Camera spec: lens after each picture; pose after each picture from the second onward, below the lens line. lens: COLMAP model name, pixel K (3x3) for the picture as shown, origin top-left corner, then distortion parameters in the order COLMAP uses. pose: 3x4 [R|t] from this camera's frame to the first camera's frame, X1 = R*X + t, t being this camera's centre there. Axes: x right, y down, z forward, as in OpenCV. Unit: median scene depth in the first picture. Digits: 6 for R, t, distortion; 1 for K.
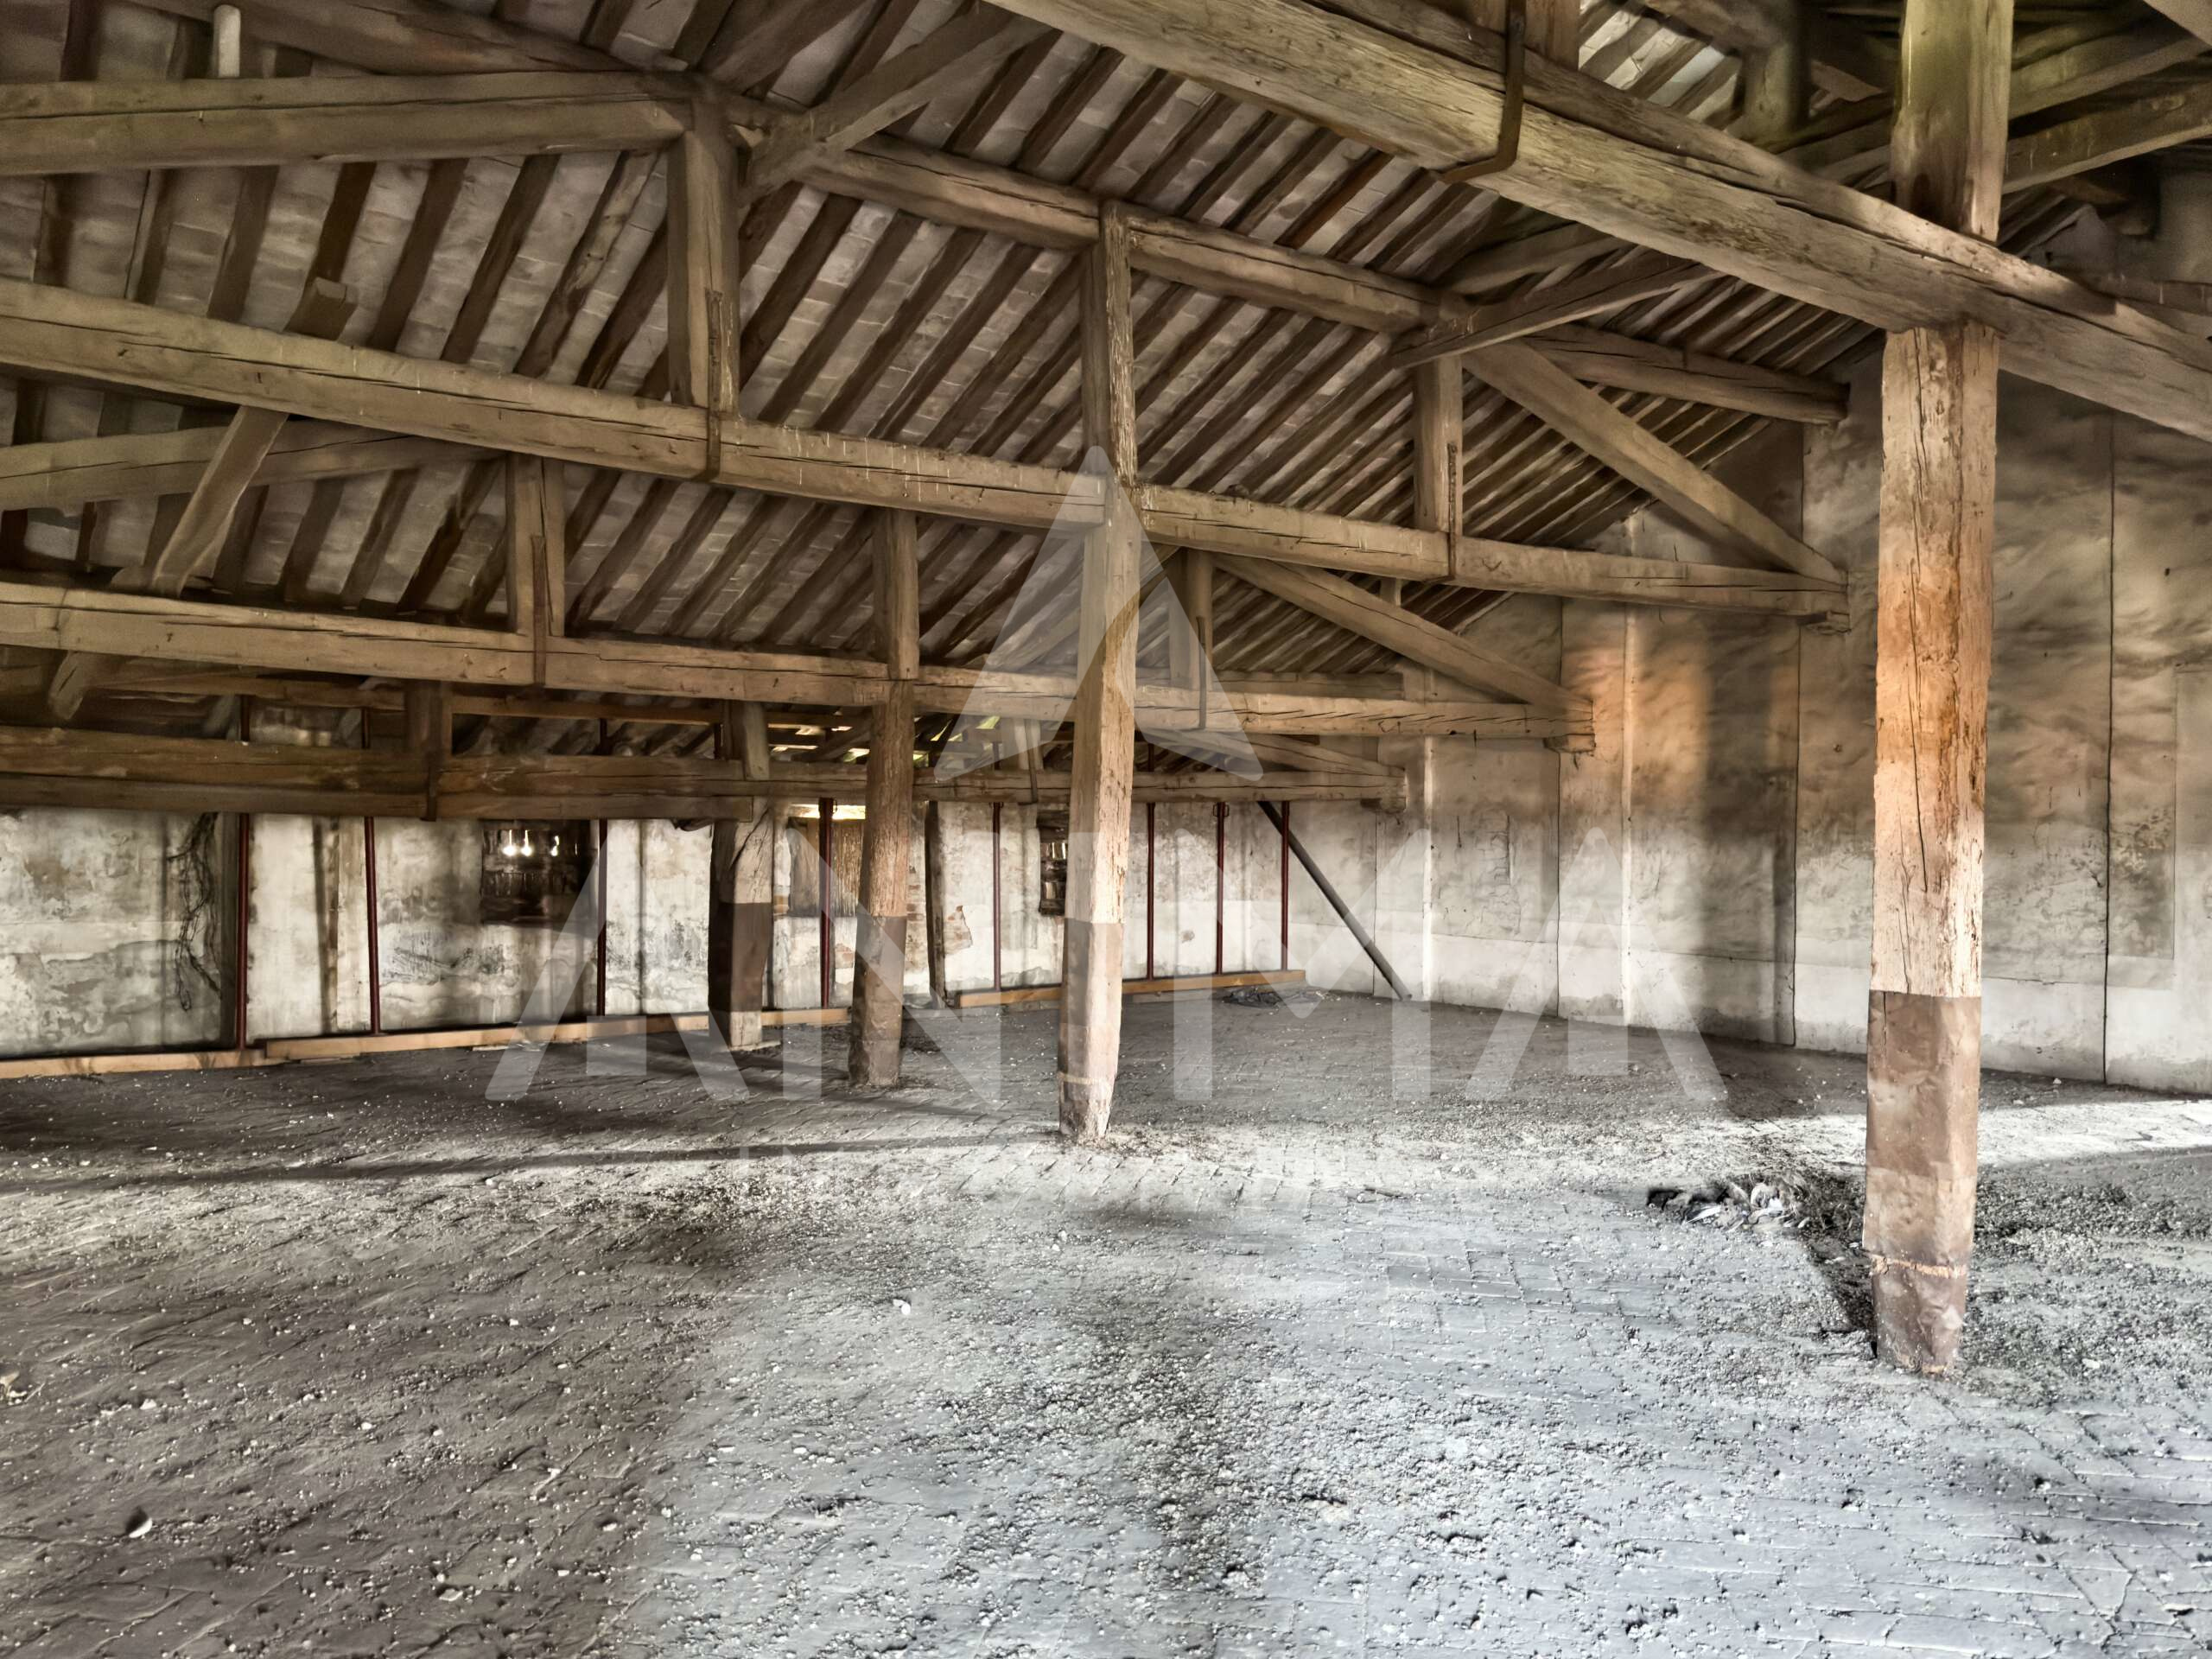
lens RADIAL K [[1695.3, 0, 1106.2], [0, 1695.3, 829.7], [0, 0, 1]] dist [0.080896, -0.002615]
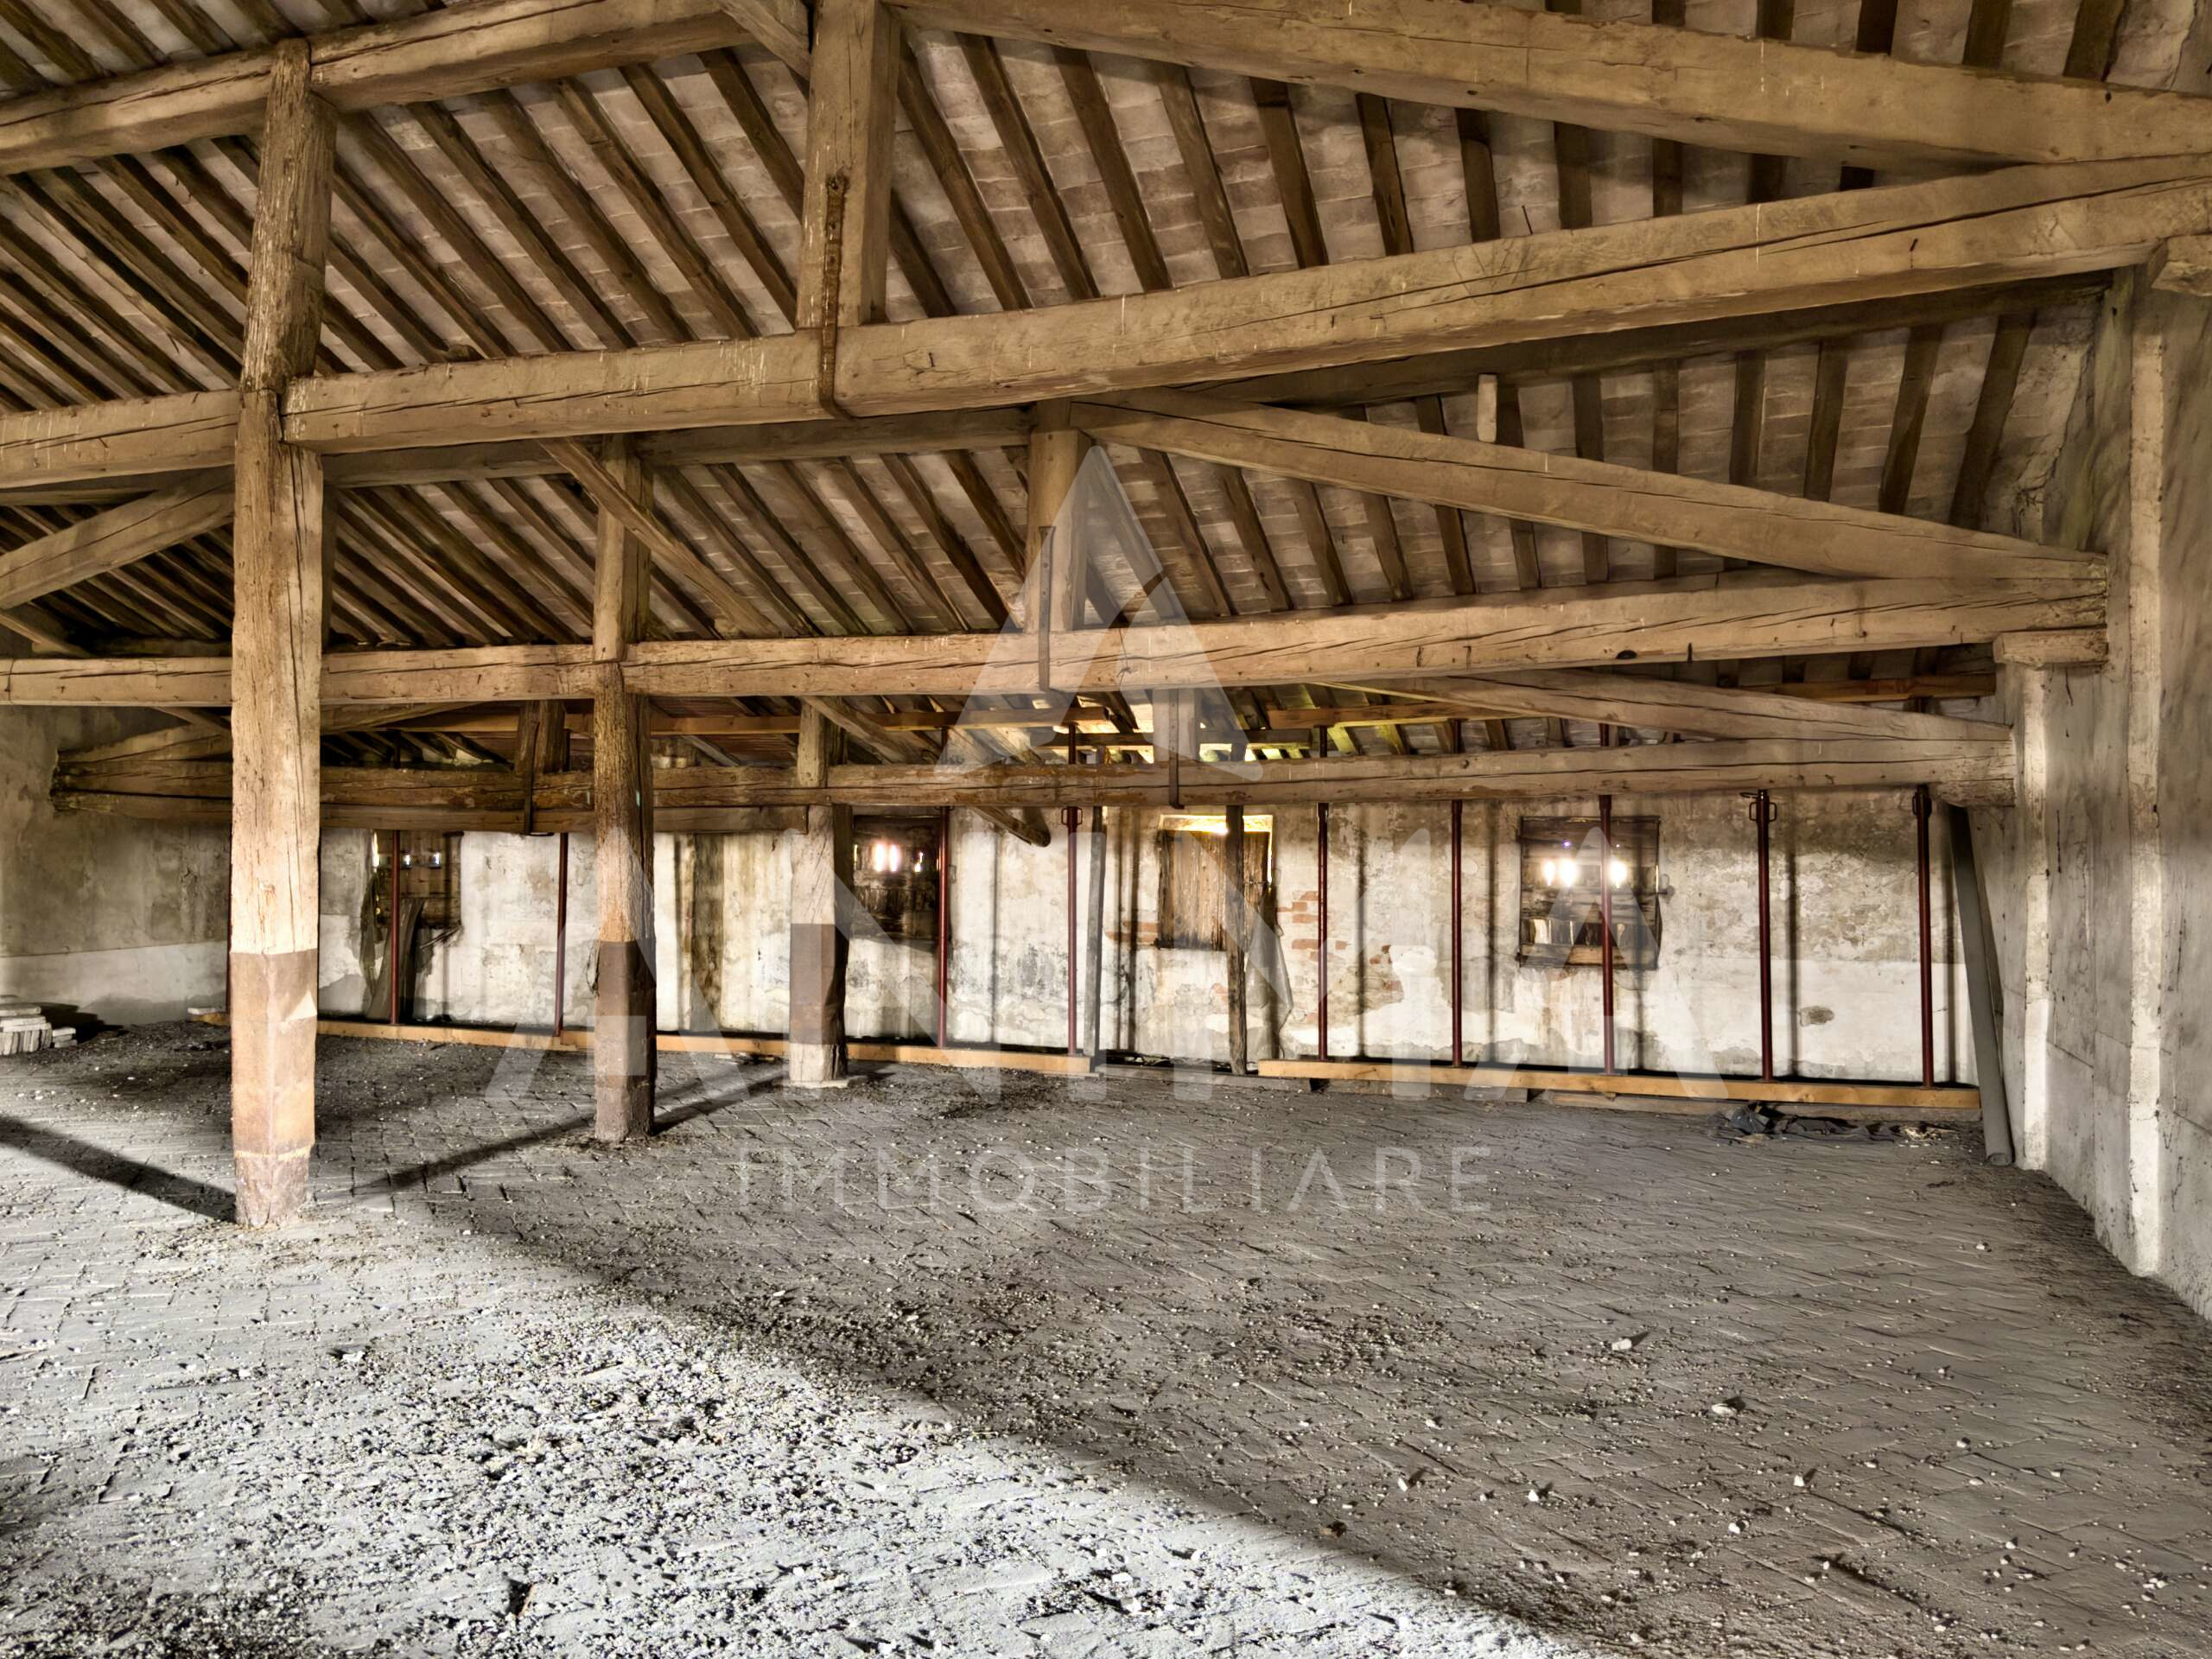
lens RADIAL K [[1695.3, 0, 1106.2], [0, 1695.3, 829.7], [0, 0, 1]] dist [0.080896, -0.002615]
pose [[0.534943, -0.015511, -0.844746, 0.545666], [-0.000991, 0.999819, -0.018986, 0.009106], [0.844888, 0.010994, 0.534831, 0.553455]]
